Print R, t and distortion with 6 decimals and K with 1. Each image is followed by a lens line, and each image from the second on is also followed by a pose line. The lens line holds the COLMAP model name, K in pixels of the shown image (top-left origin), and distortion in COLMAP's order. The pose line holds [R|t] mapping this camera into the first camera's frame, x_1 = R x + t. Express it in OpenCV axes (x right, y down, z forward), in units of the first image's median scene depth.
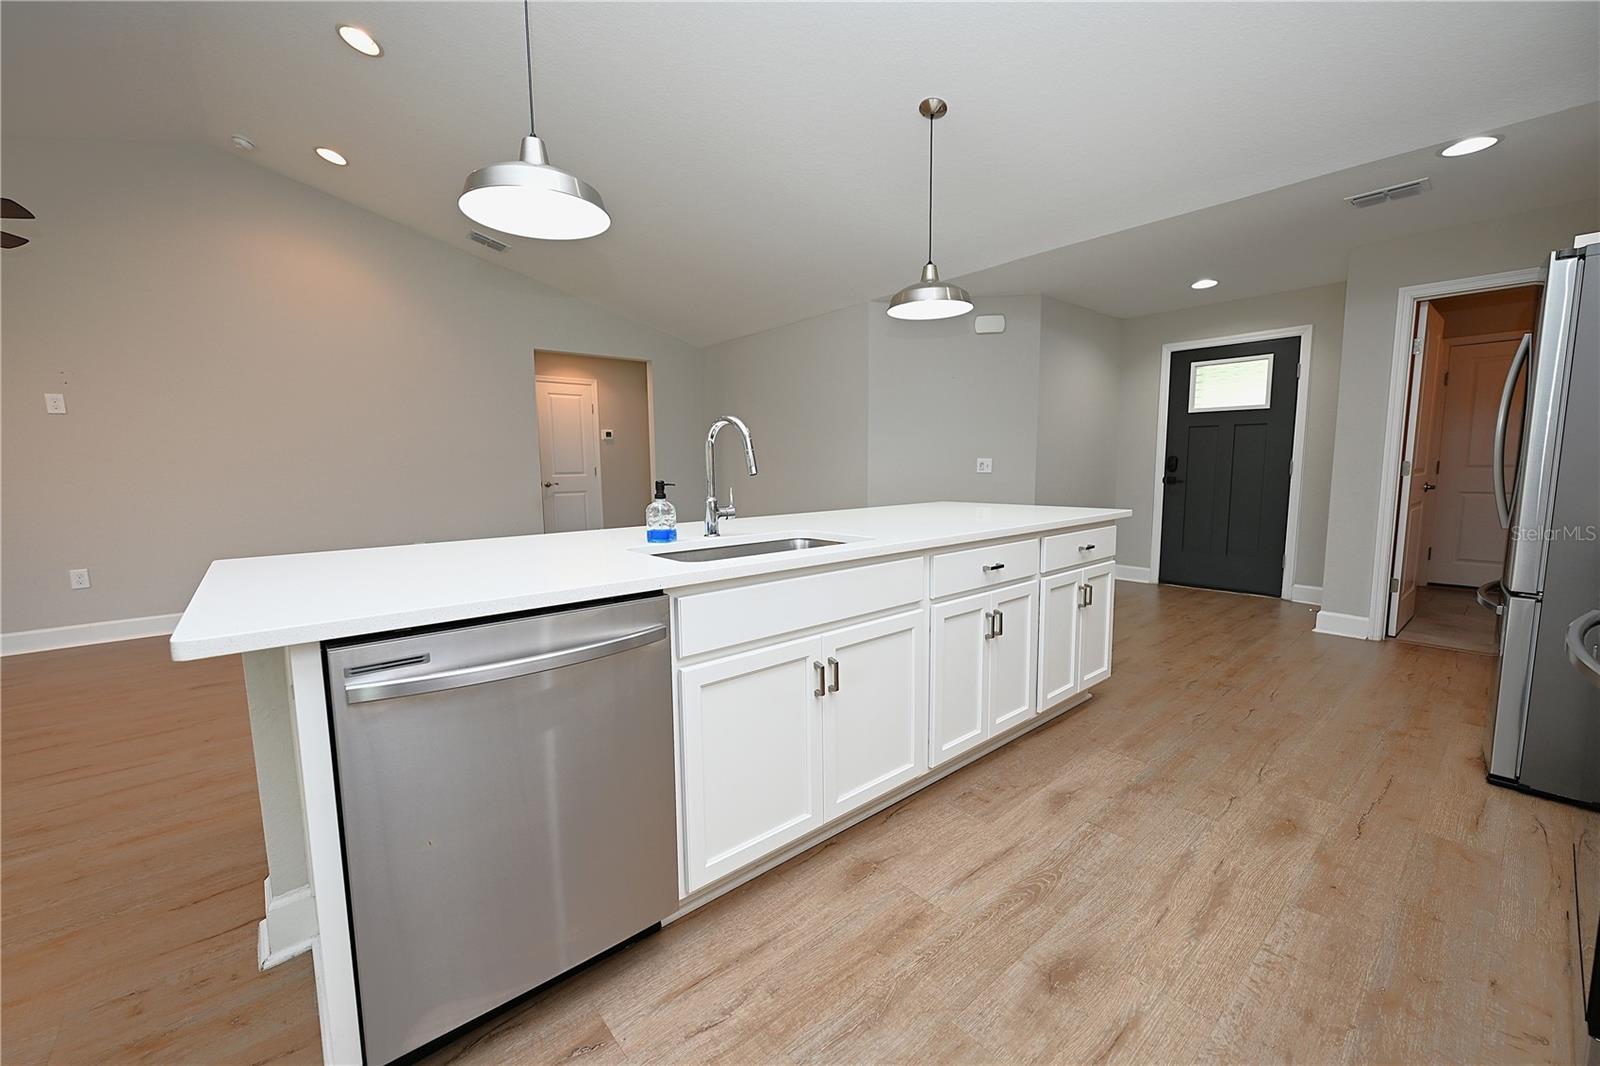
lens RADIAL K [[624.9, 0, 805.6], [0, 624.9, 534.8], [0, 0, 1]] dist [0.001715, 0.000409]
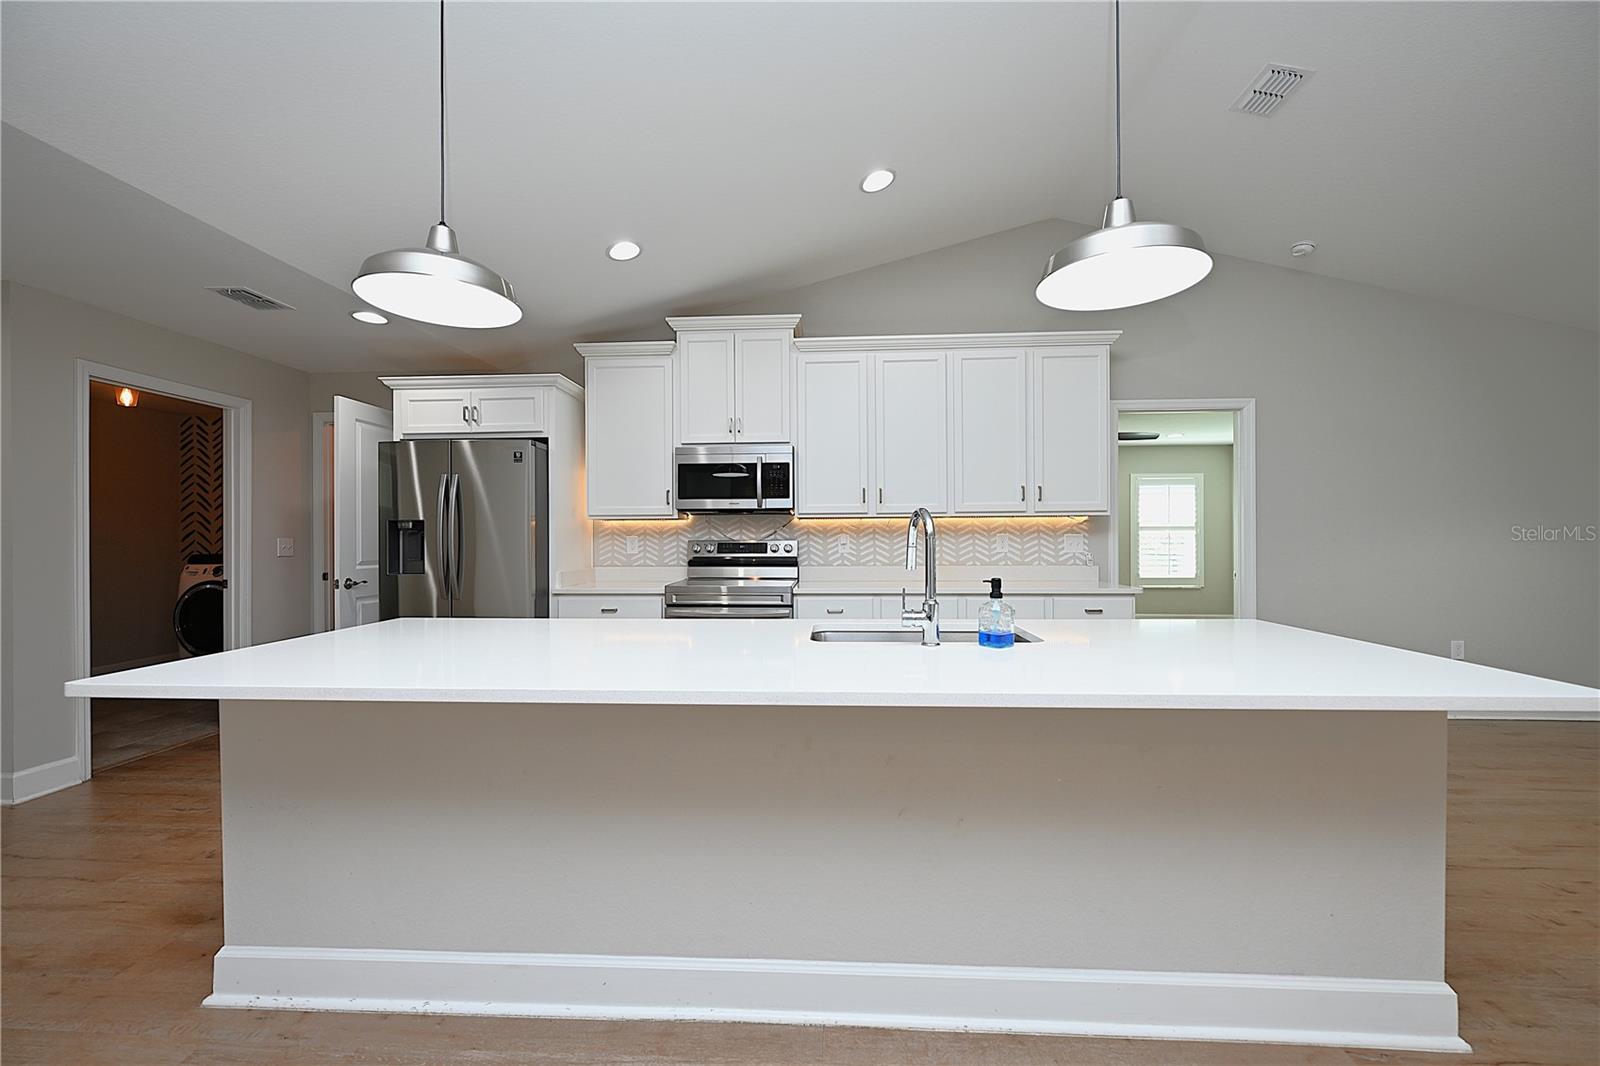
lens RADIAL K [[630.8, 0, 795.0], [0, 630.8, 536.2], [0, 0, 1]] dist [0.000020, 0.000120]
pose [[-0.723360, 0.015968, 0.690286, -0.432952], [0.093721, 0.992751, 0.075246, -0.162962], [-0.684081, 0.119124, -0.719613, 1.266246]]
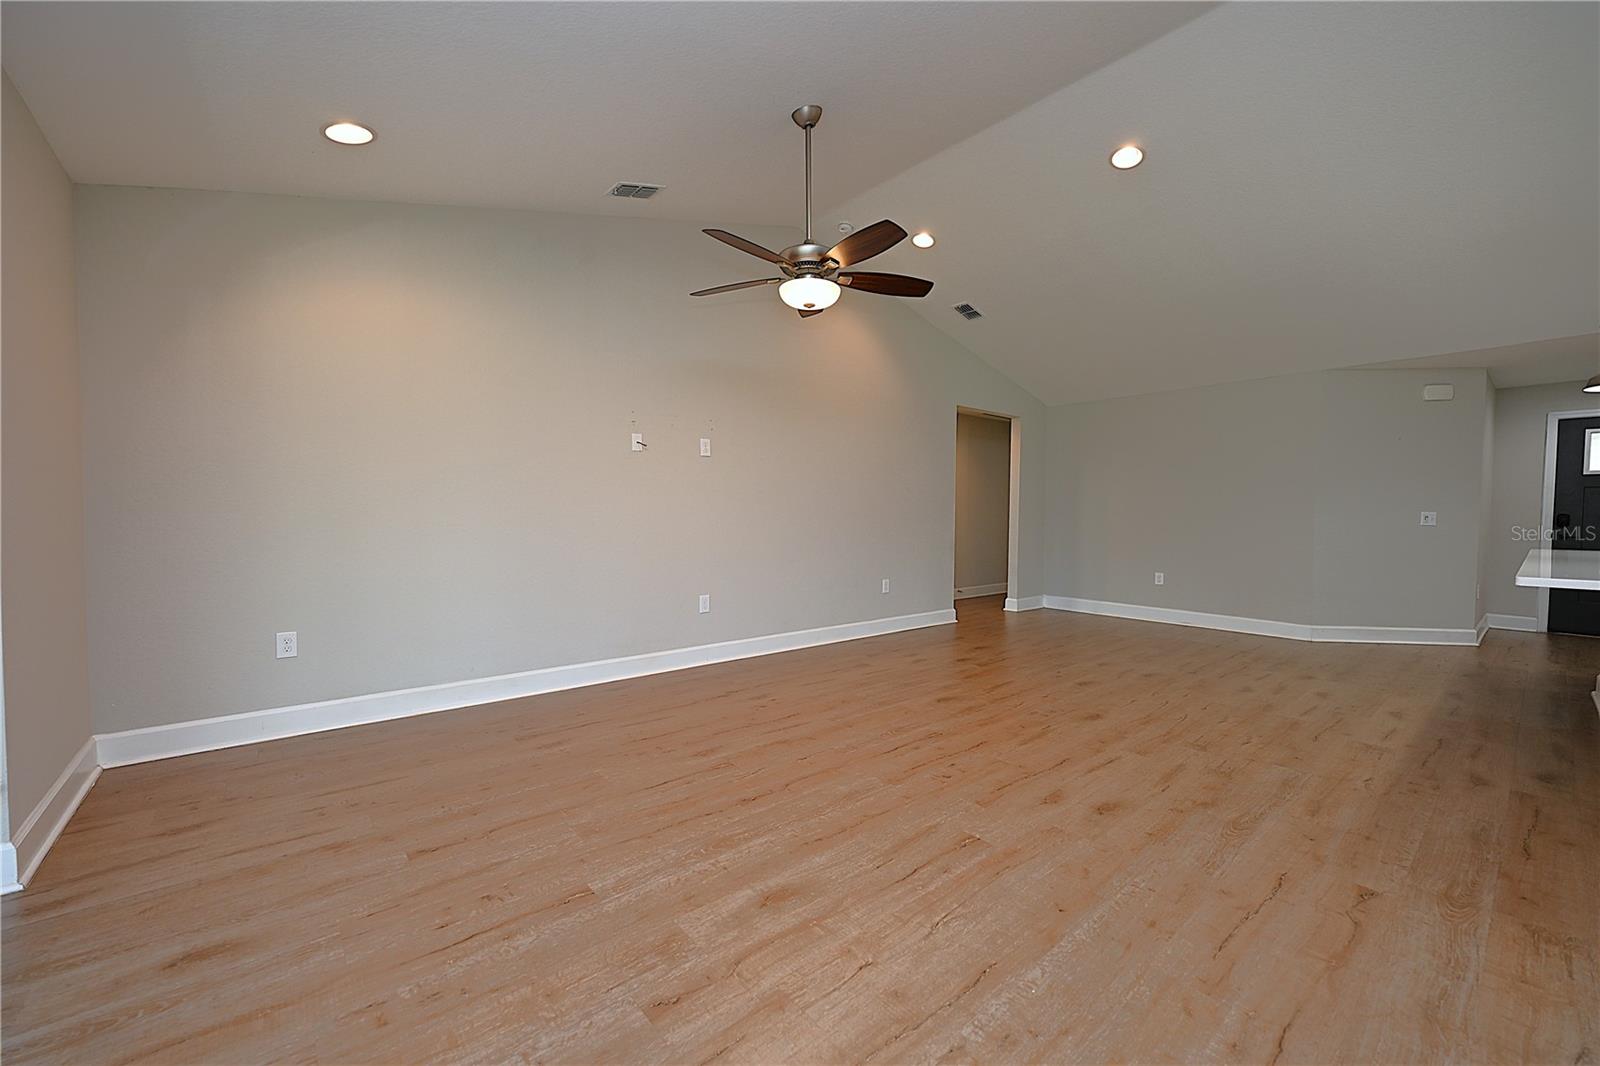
lens RADIAL K [[624.9, 0, 805.6], [0, 624.9, 534.8], [0, 0, 1]] dist [0.001715, 0.000409]
pose [[0.999811, 0.019325, -0.002064, -1.405974], [-0.019430, 0.996321, -0.083463, 0.053809], [0.000444, 0.083487, 0.996509, -0.158428]]
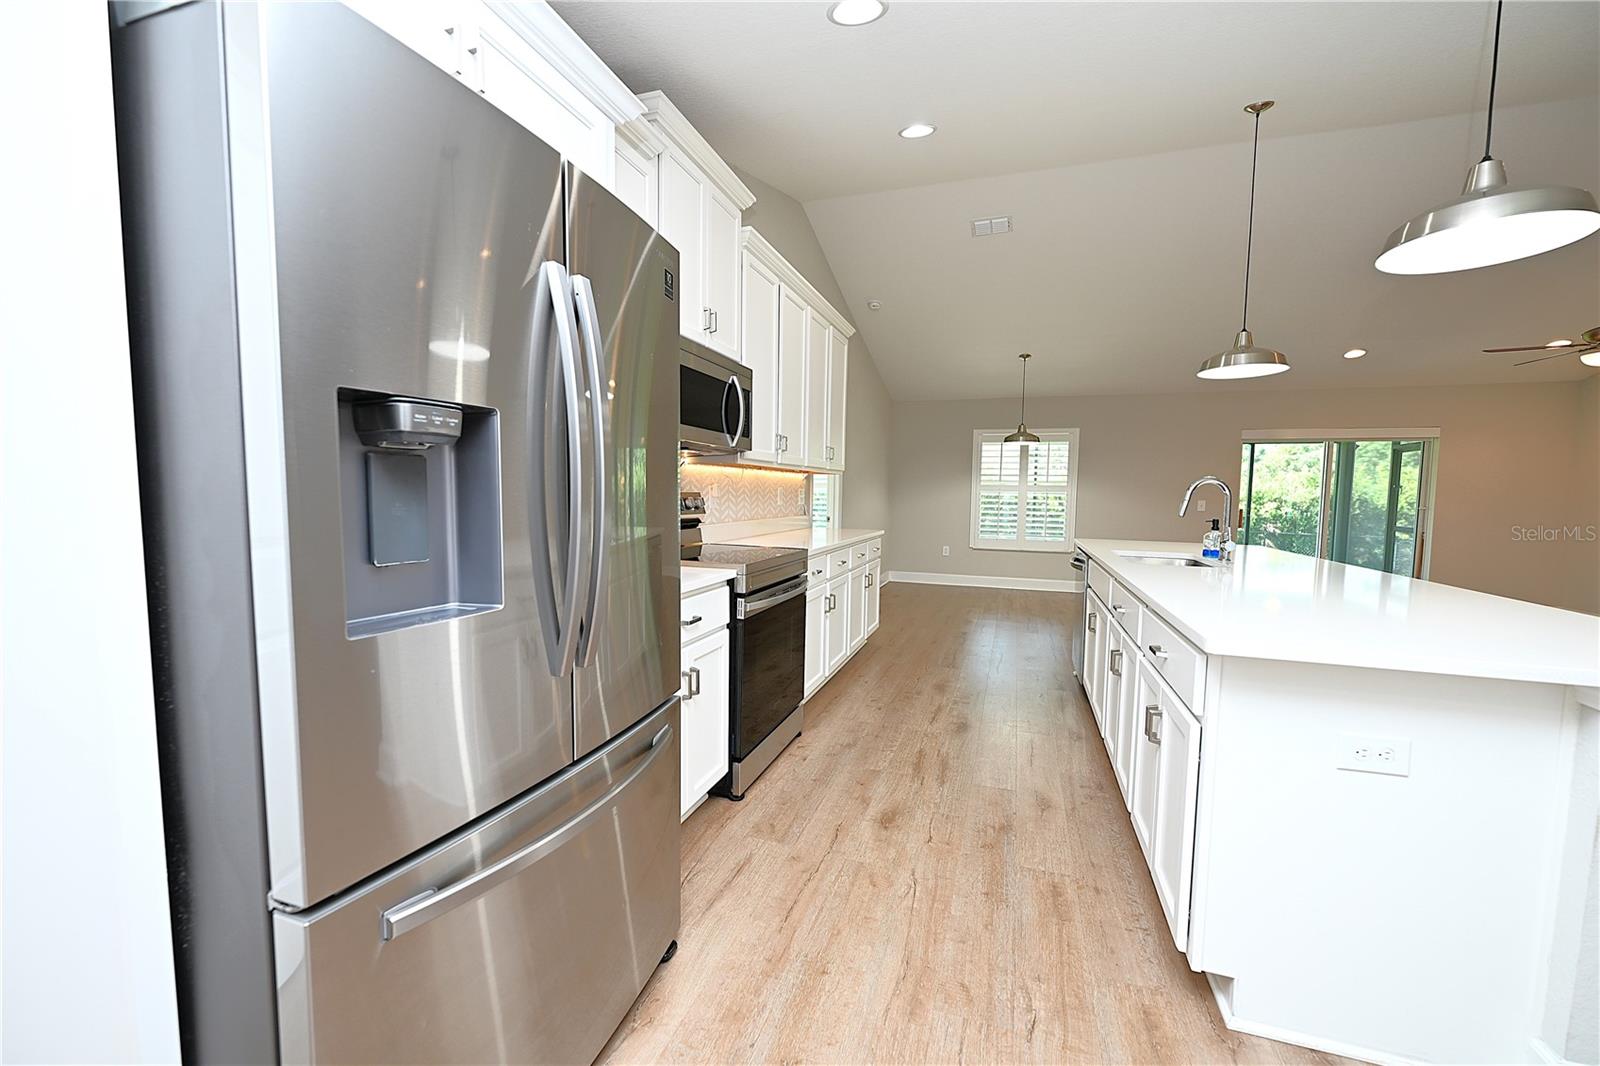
lens RADIAL K [[624.9, 0, 805.6], [0, 624.9, 534.8], [0, 0, 1]] dist [0.001715, 0.000409]
pose [[-0.858514, 0.031745, -0.511806, 1.006817], [-0.067063, 0.982559, 0.173436, -0.170249], [0.508386, 0.183220, -0.841412, 1.230004]]
